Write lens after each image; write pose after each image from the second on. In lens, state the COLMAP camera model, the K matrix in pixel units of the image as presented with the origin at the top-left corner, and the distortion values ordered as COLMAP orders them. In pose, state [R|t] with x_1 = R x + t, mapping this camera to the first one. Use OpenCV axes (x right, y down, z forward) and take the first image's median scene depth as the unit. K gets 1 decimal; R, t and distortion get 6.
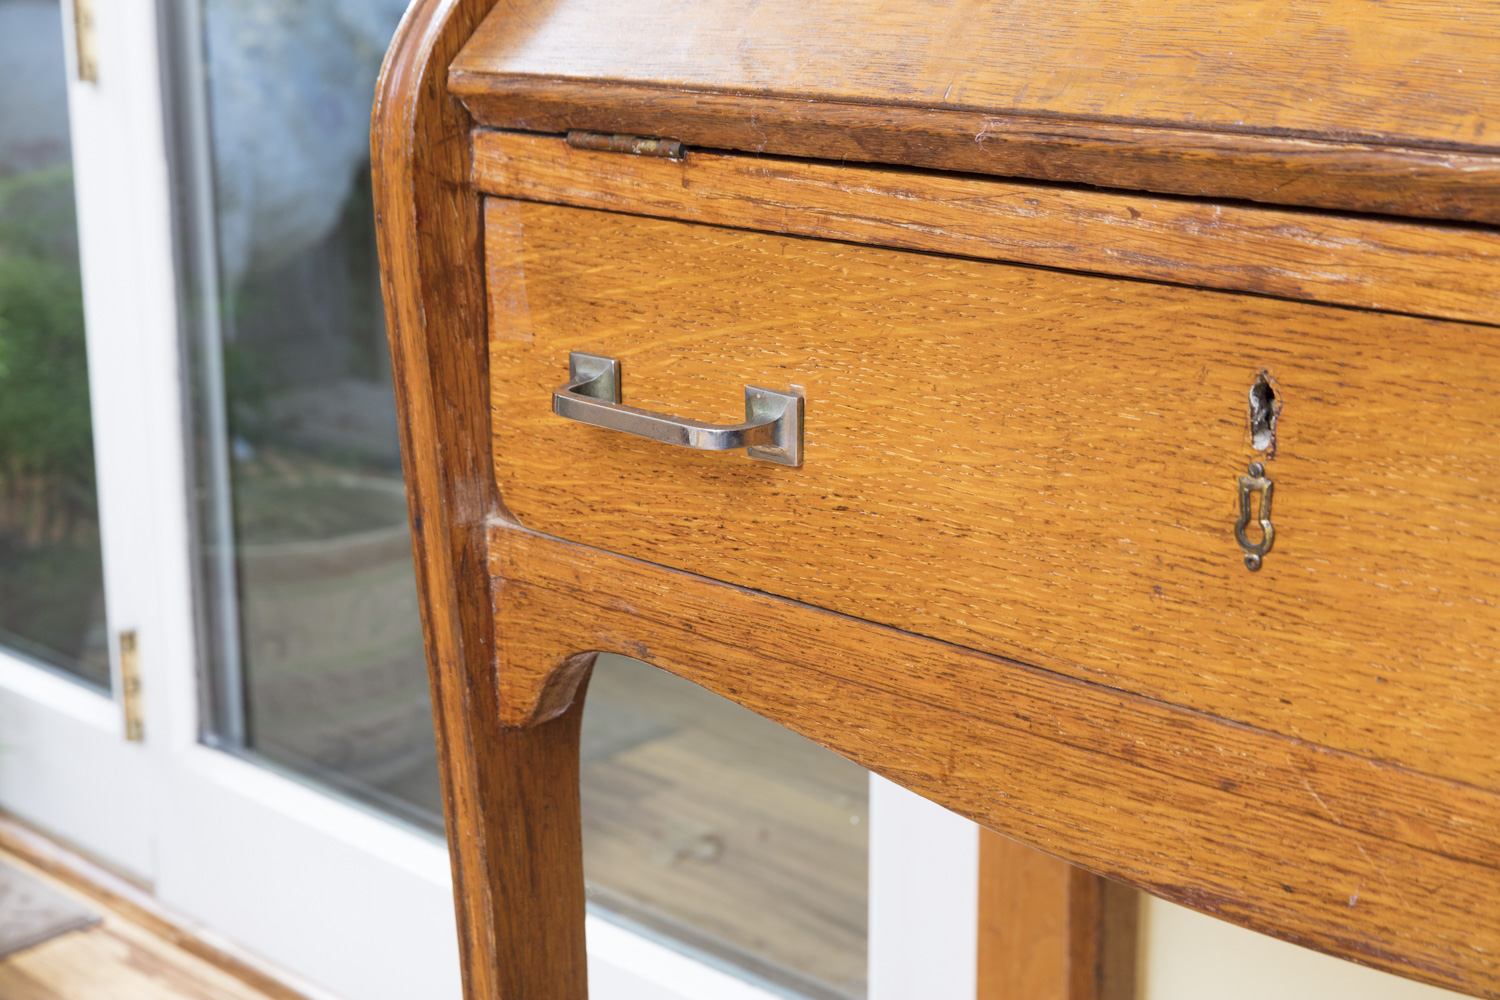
lens RADIAL K [[2345.3, 0, 749.8], [0, 2345.3, 493.9], [0, 0, 1]] dist [-0.031157, 0.000000]
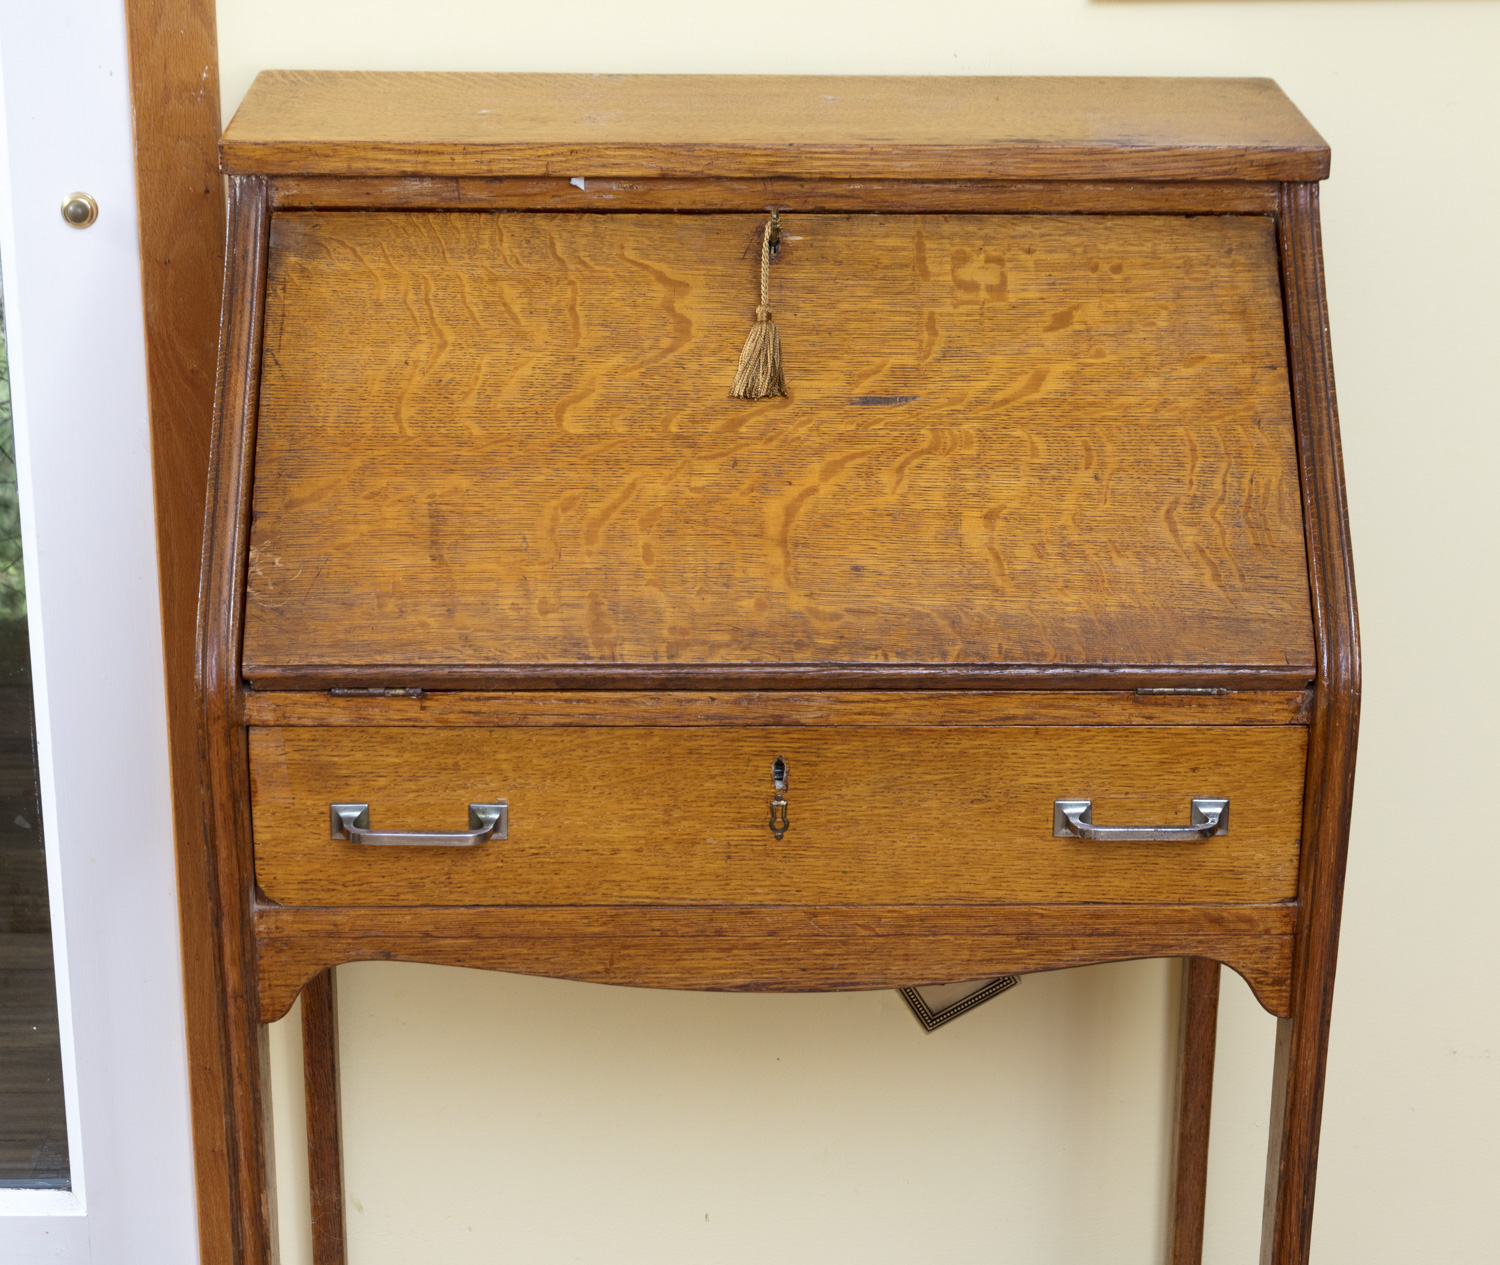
lens RADIAL K [[3382.2, 0, 773.9], [0, 3382.2, 649.9], [0, 0, 1]] dist [-0.018616, 0.000000]
pose [[0.700884, -0.242384, 0.670829, -1.657465], [0.164417, 0.970065, 0.178720, -0.625010], [-0.694067, -0.014966, 0.719755, -1.149501]]
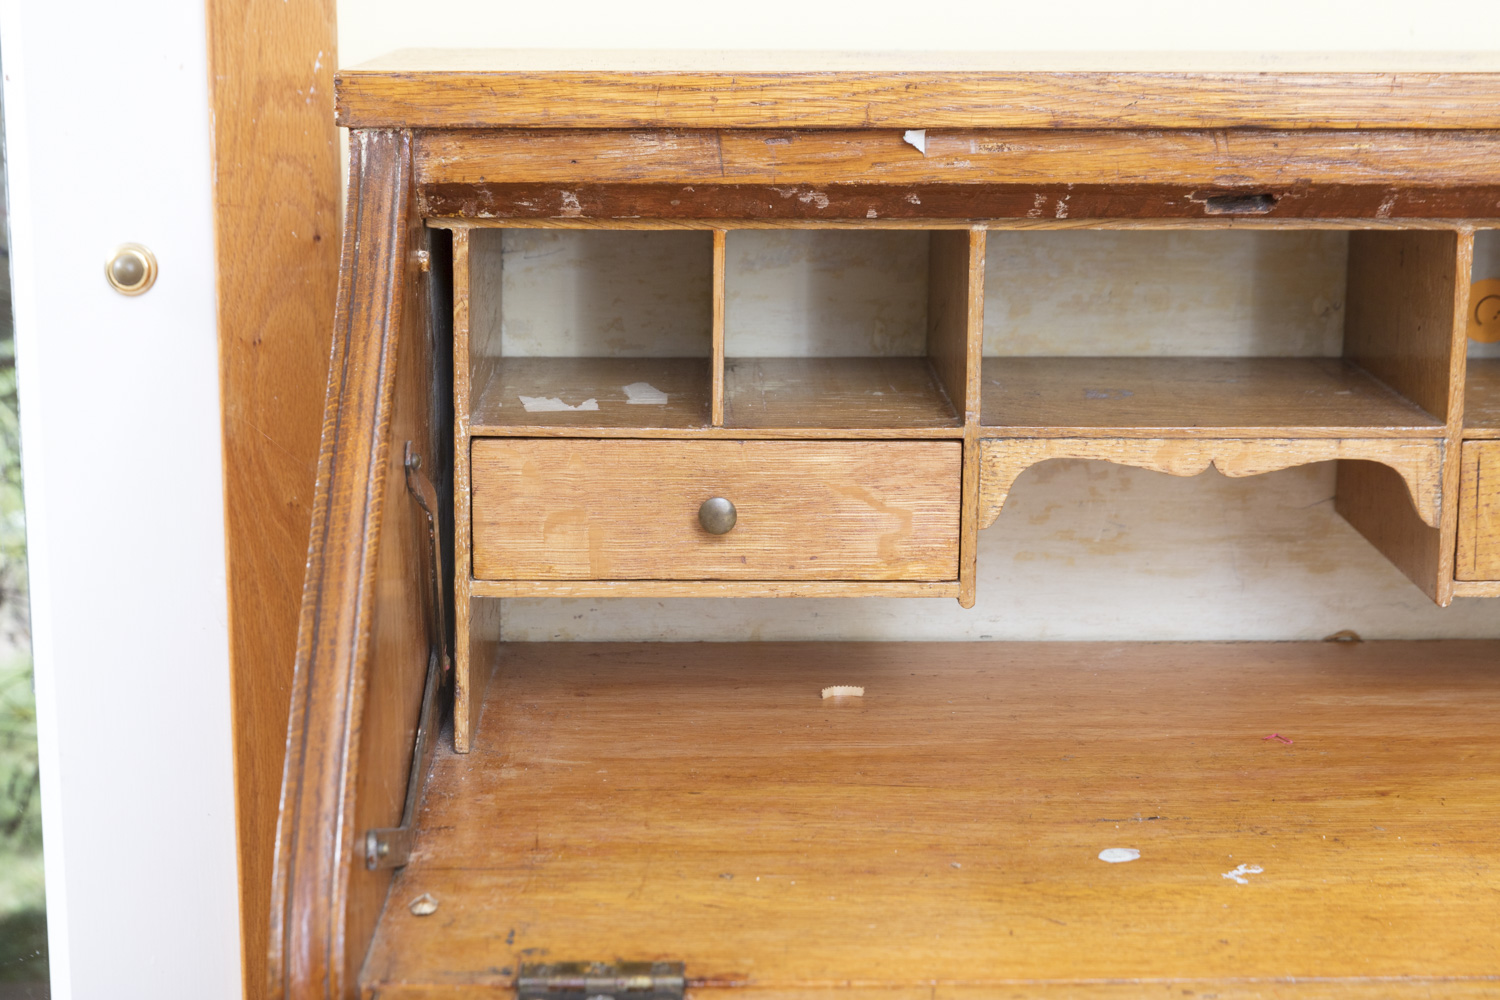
lens RADIAL K [[2687.9, 0, 737.1], [0, 2687.9, 471.4], [0, 0, 1]] dist [-0.043242, 0.000000]
pose [[0.710415, -0.126619, 0.692299, -0.805958], [0.172748, 0.984962, 0.002877, -0.371582], [-0.682252, 0.117550, 0.721605, 0.118421]]
